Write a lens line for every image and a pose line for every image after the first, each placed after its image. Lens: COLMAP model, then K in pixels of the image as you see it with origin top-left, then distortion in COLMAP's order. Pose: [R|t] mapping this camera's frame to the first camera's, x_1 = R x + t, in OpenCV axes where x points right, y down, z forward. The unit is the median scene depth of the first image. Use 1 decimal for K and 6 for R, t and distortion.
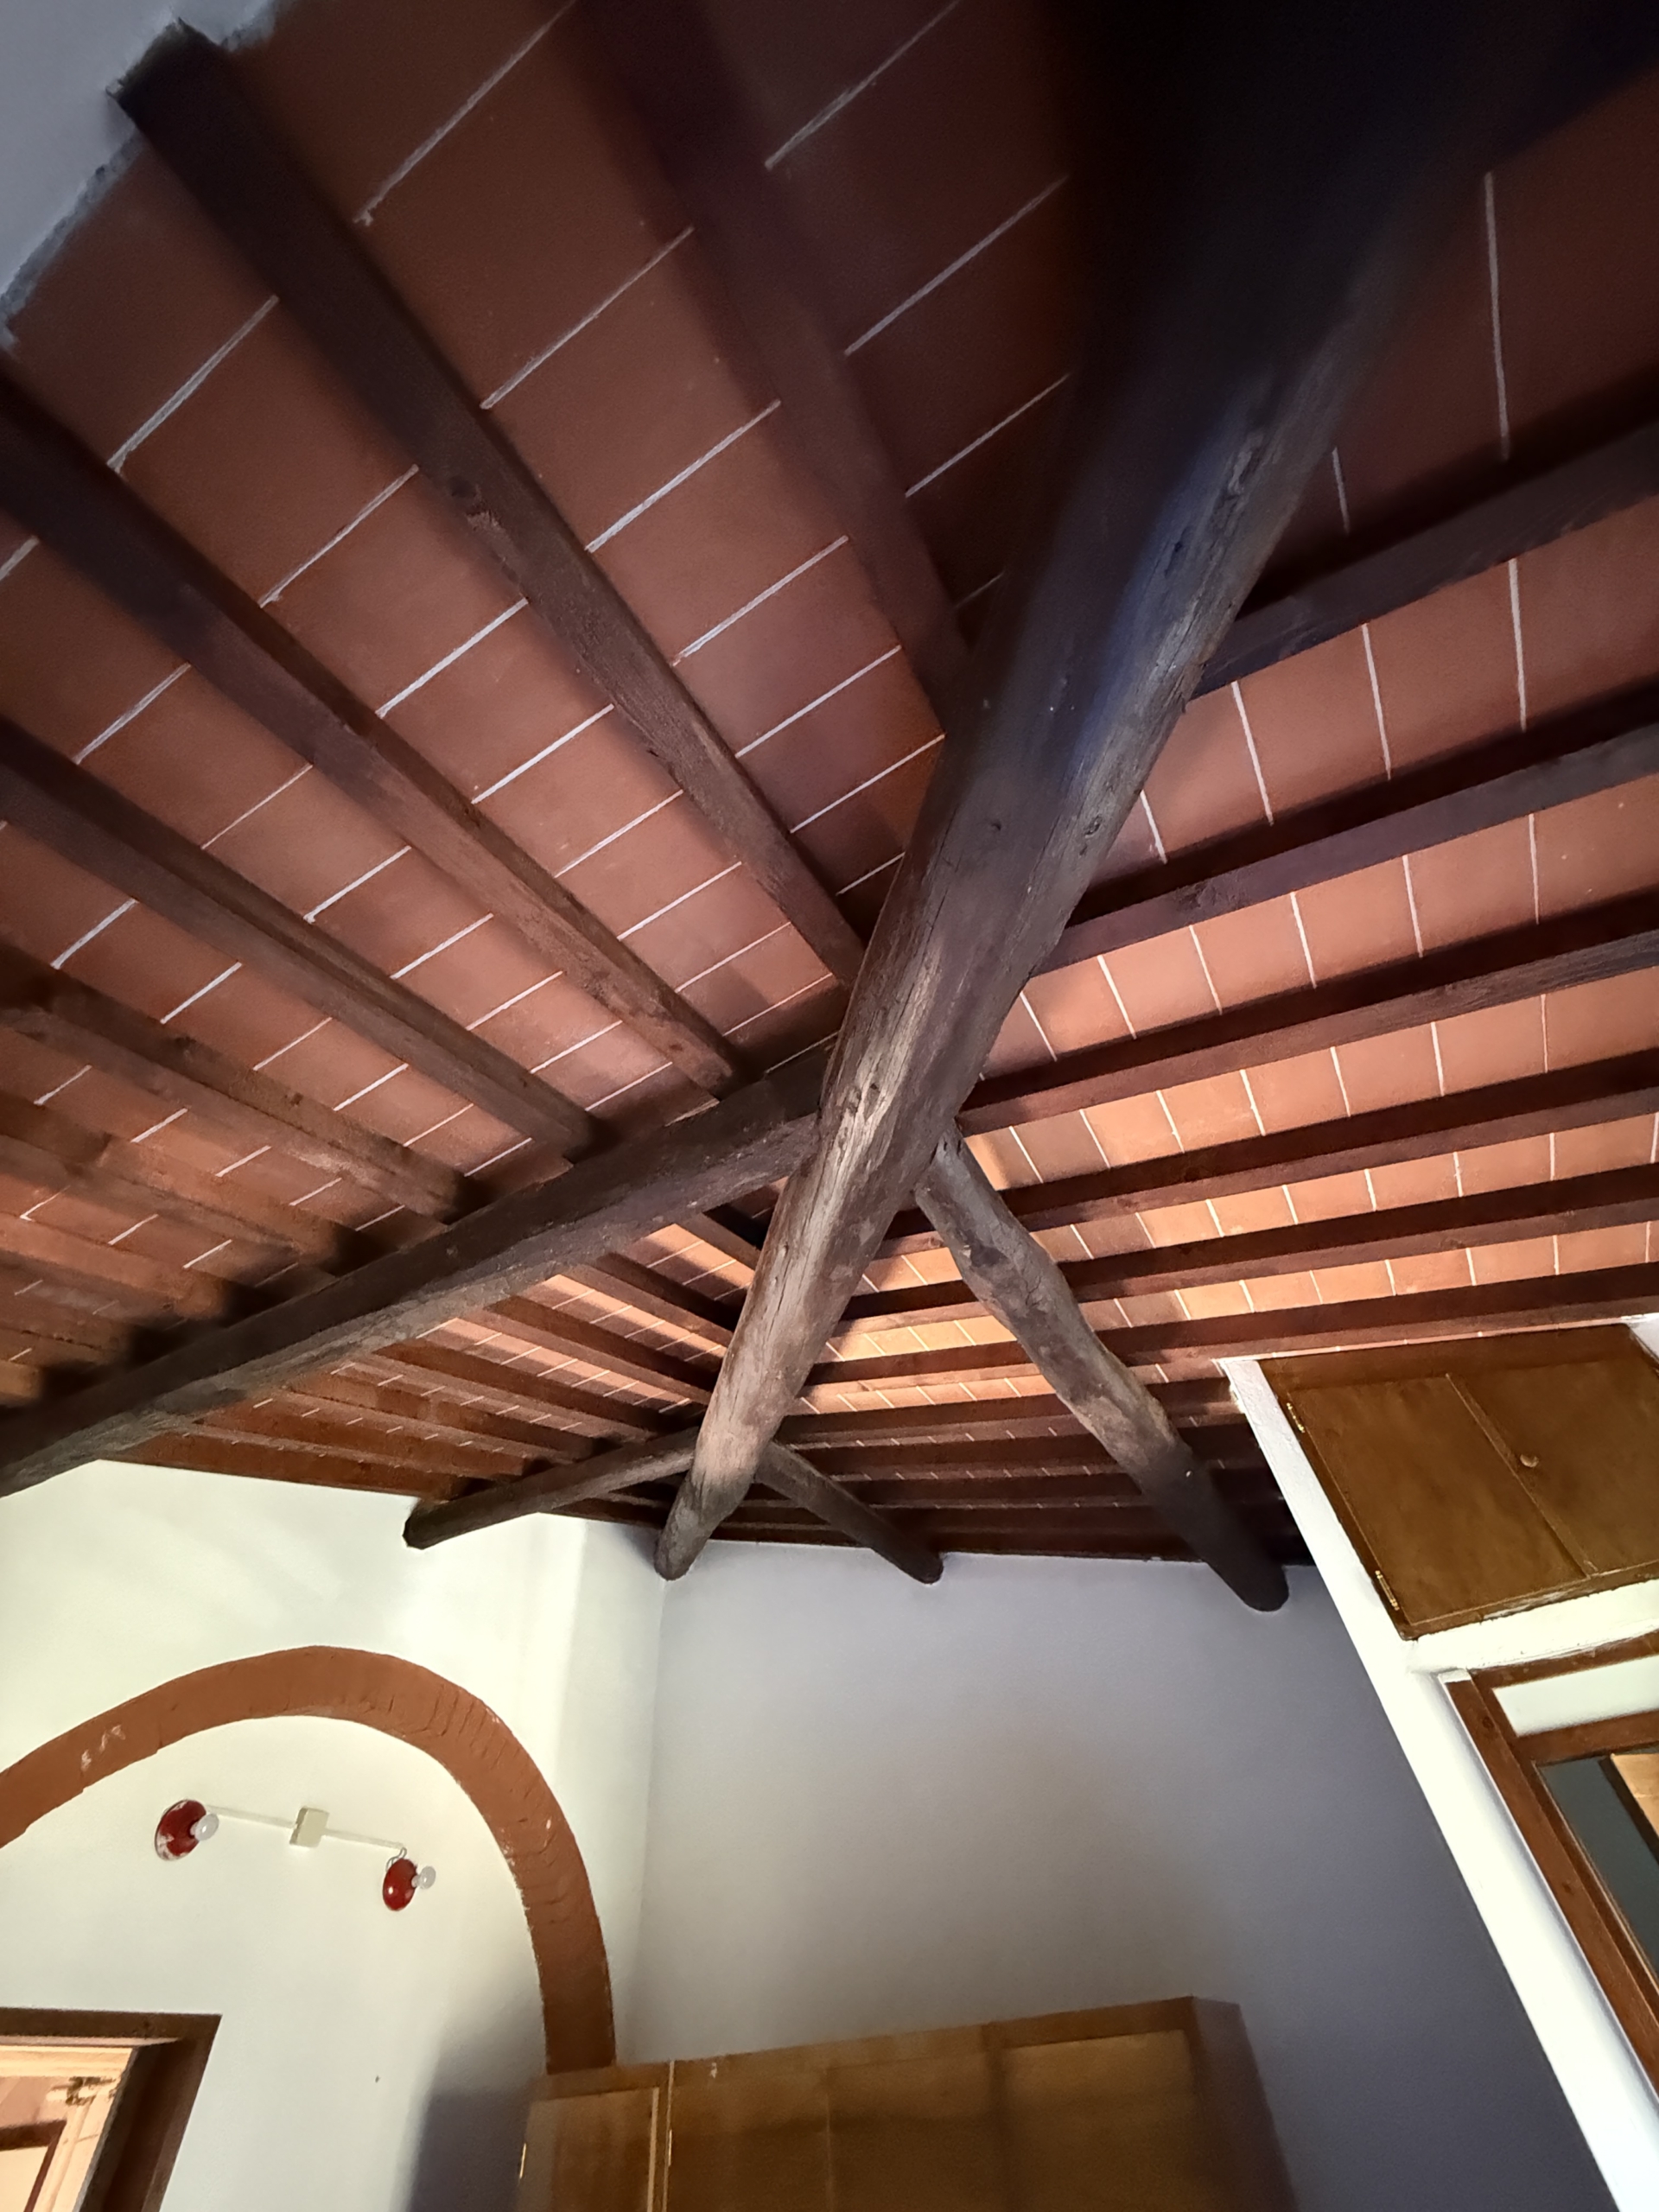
lens RADIAL K [[884.2, 0, 825.0], [0, 884.2, 1105.0], [0, 0, 1]] dist [0.002161, 0.000193]
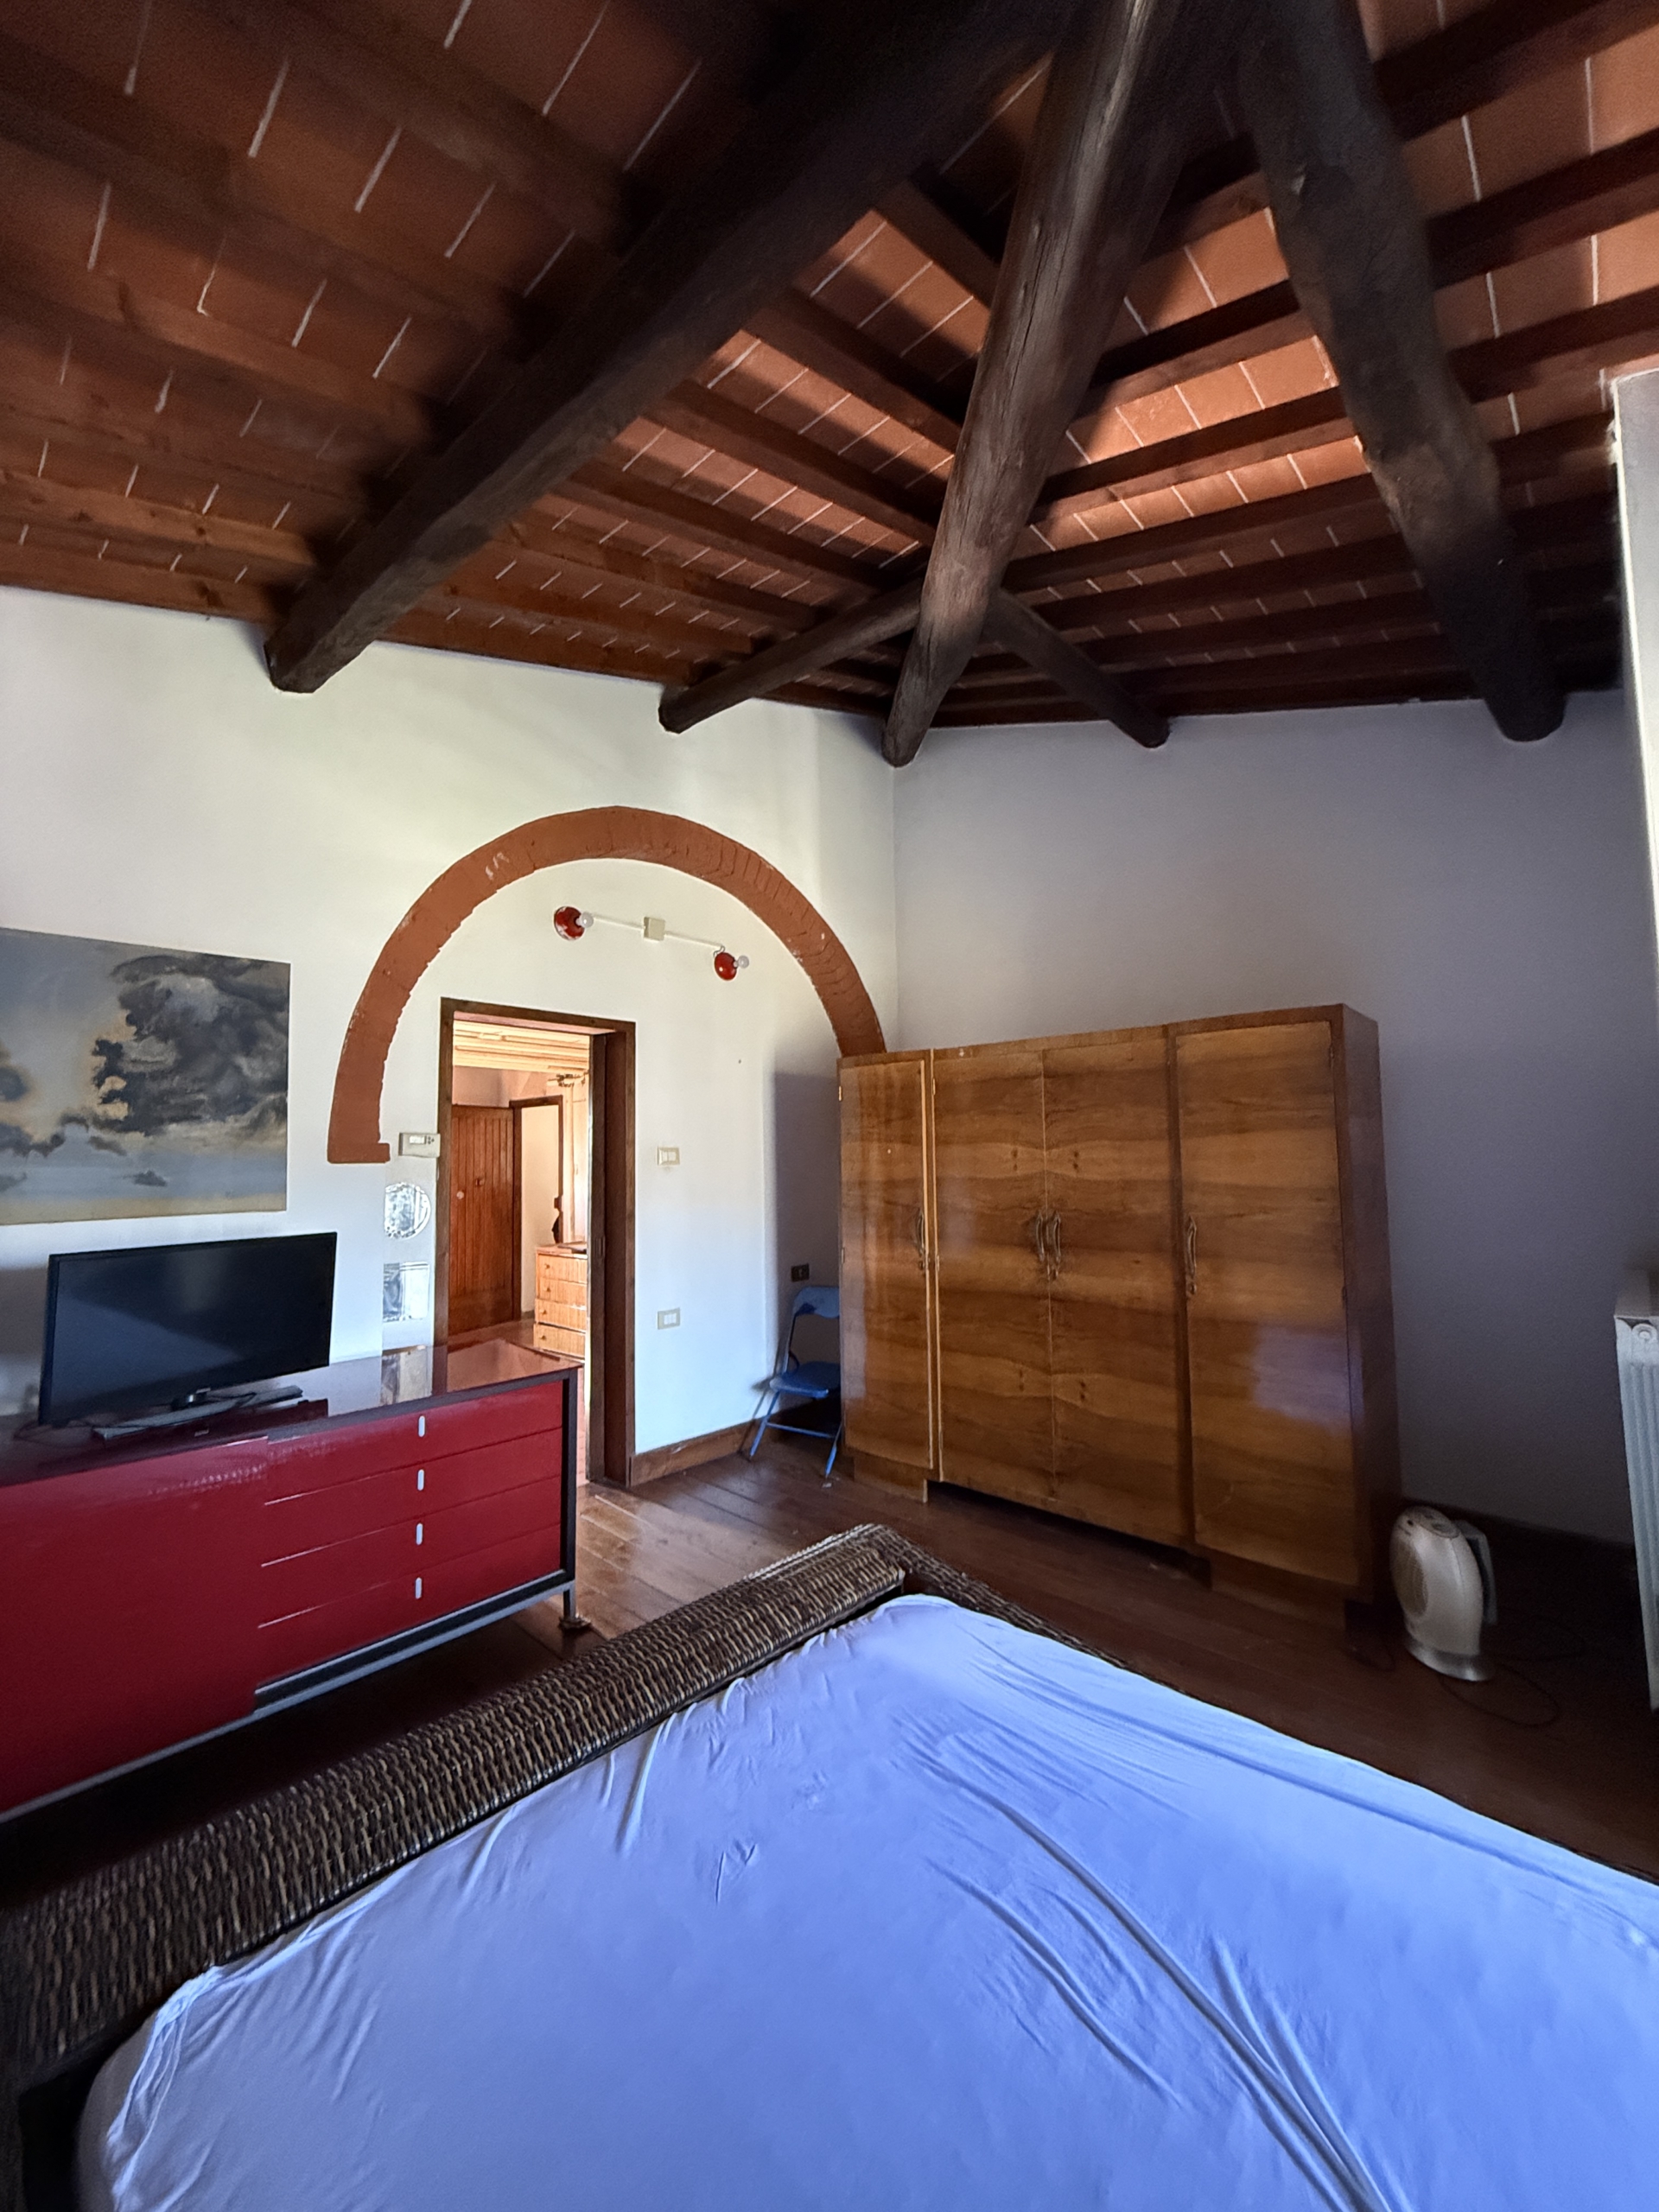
lens RADIAL K [[884.2, 0, 825.4], [0, 884.2, 1100.9], [0, 0, 1]] dist [0.002161, 0.000193]
pose [[0.975285, 0.033590, -0.218383, -0.019547], [0.133694, 0.697191, 0.704309, 0.076869], [0.175912, -0.716098, 0.675469, -0.059173]]
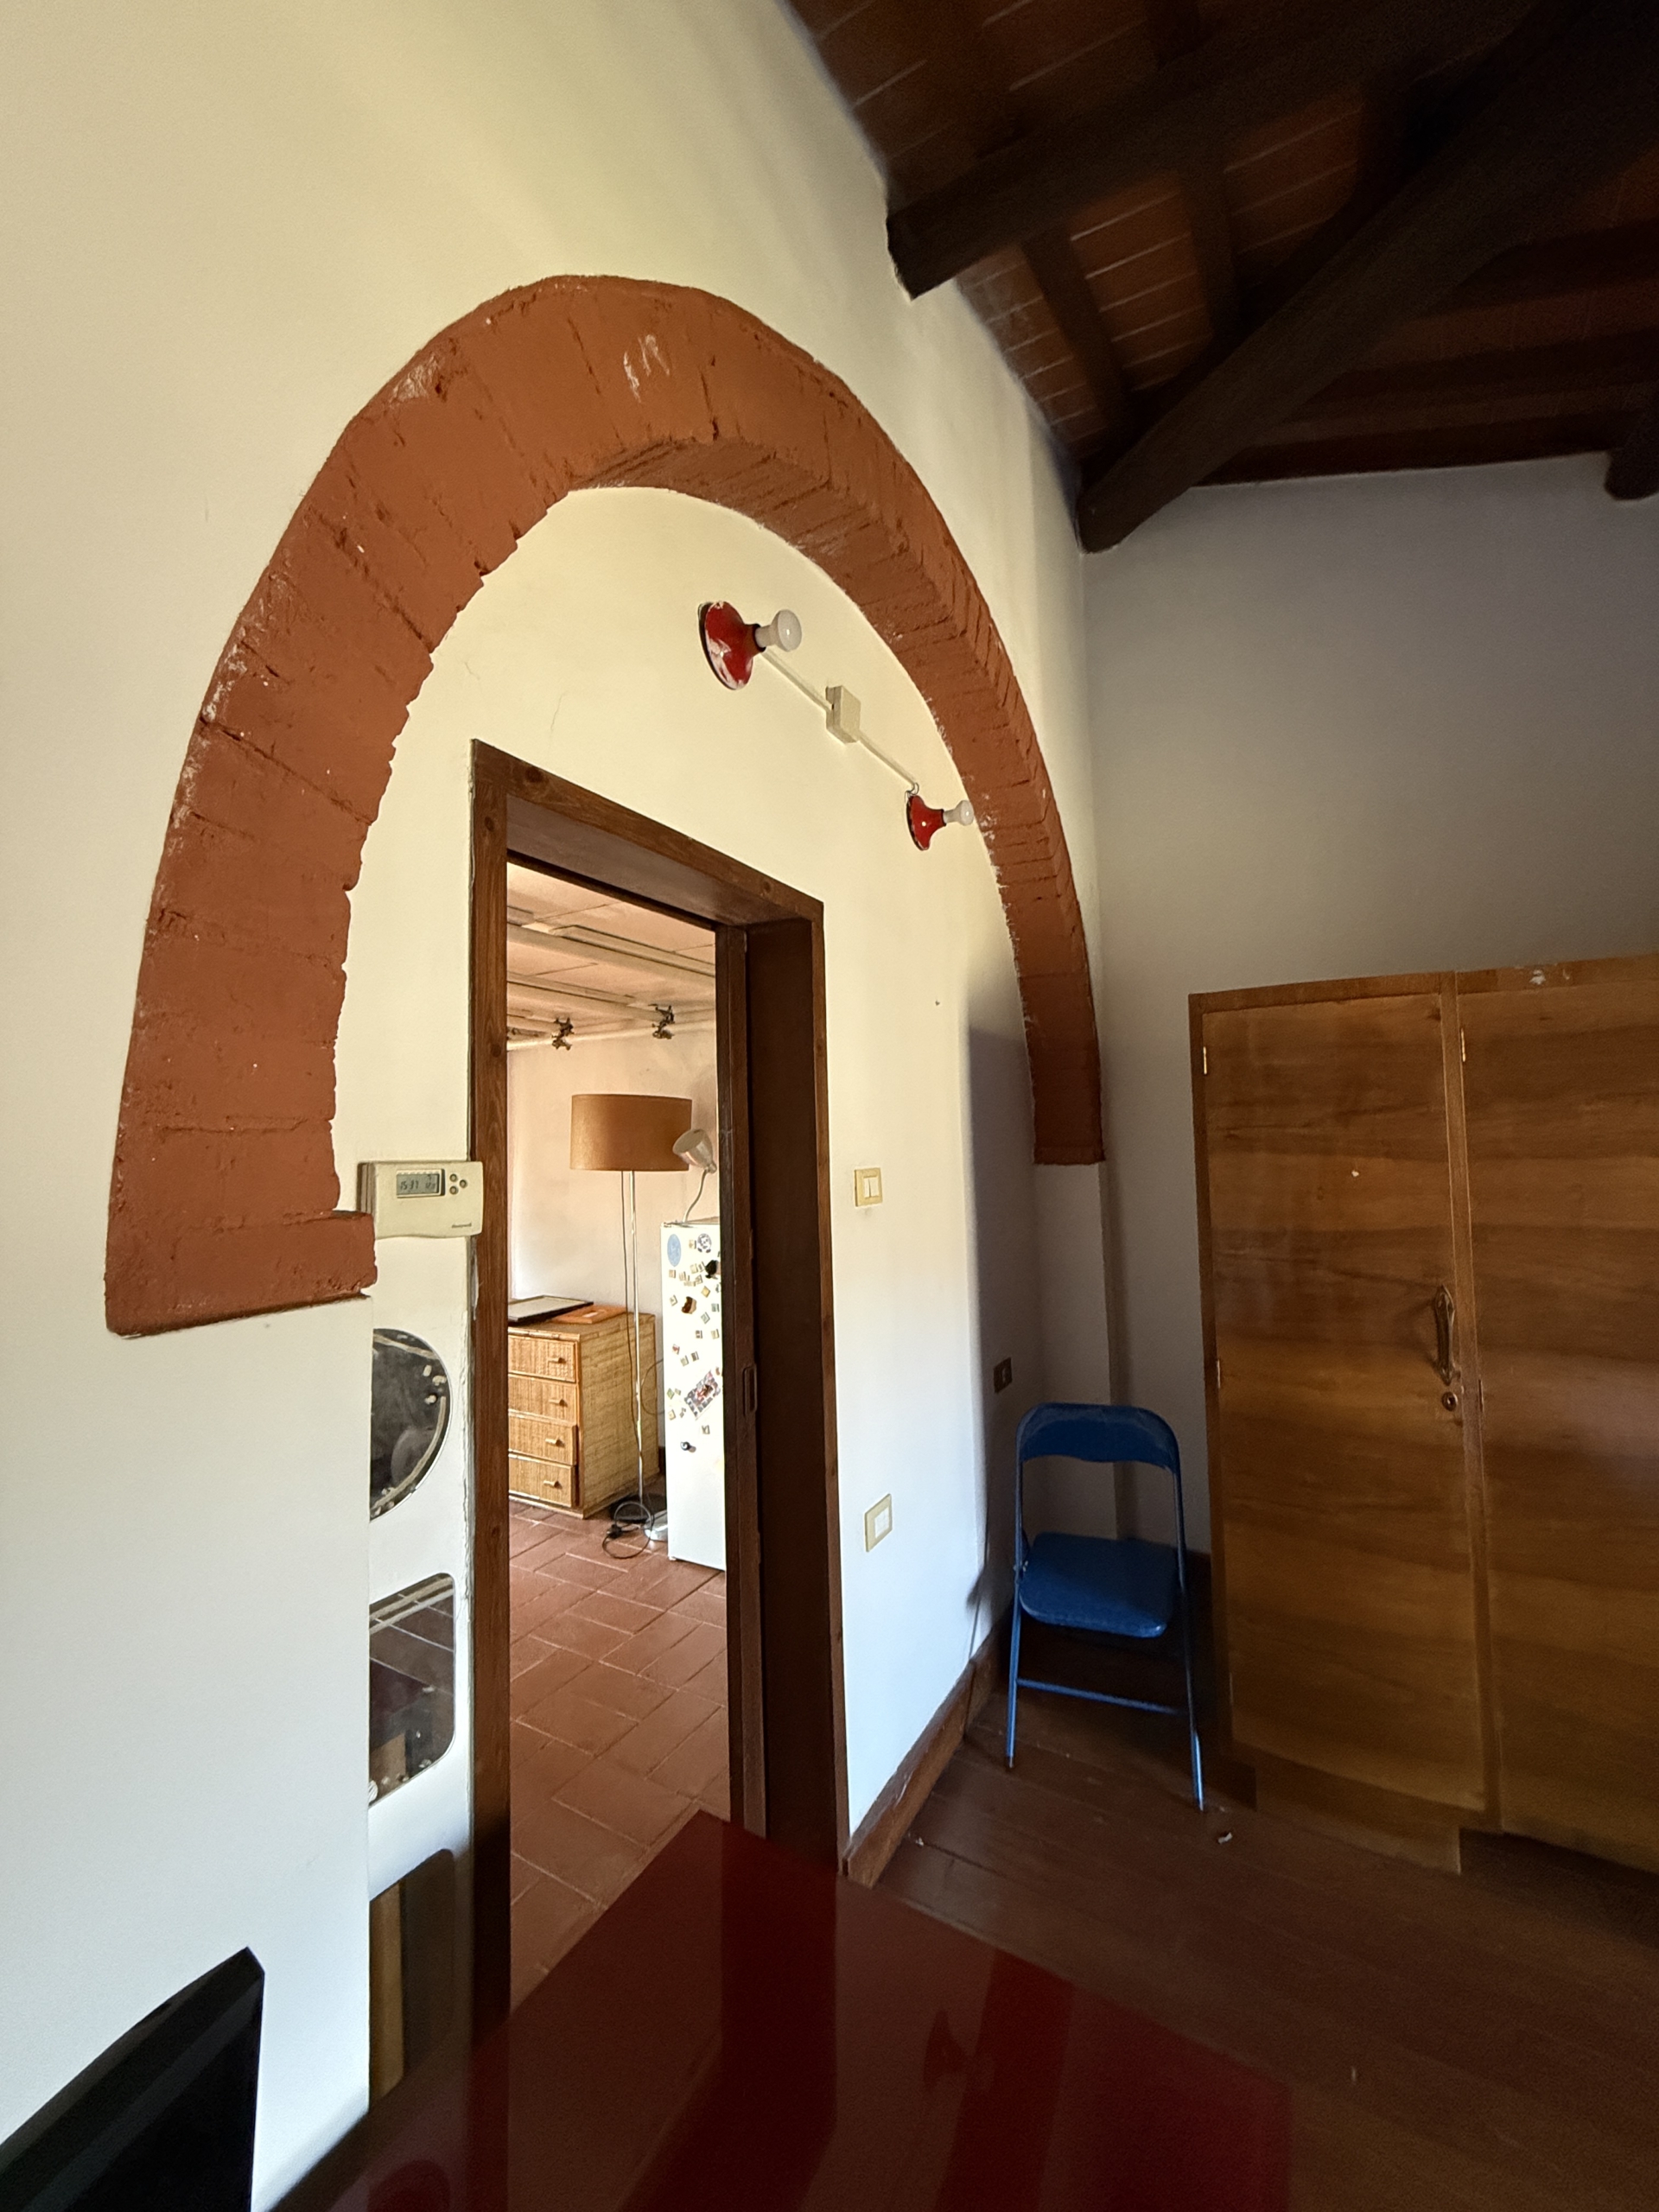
lens RADIAL K [[884.2, 0, 828.9], [0, 884.2, 1098.8], [0, 0, 1]] dist [0.002161, 0.000193]
pose [[0.999295, 0.036618, 0.008254, -0.575569], [-0.031227, 0.688953, 0.724133, 0.527265], [0.020829, -0.723880, 0.689611, 0.336938]]
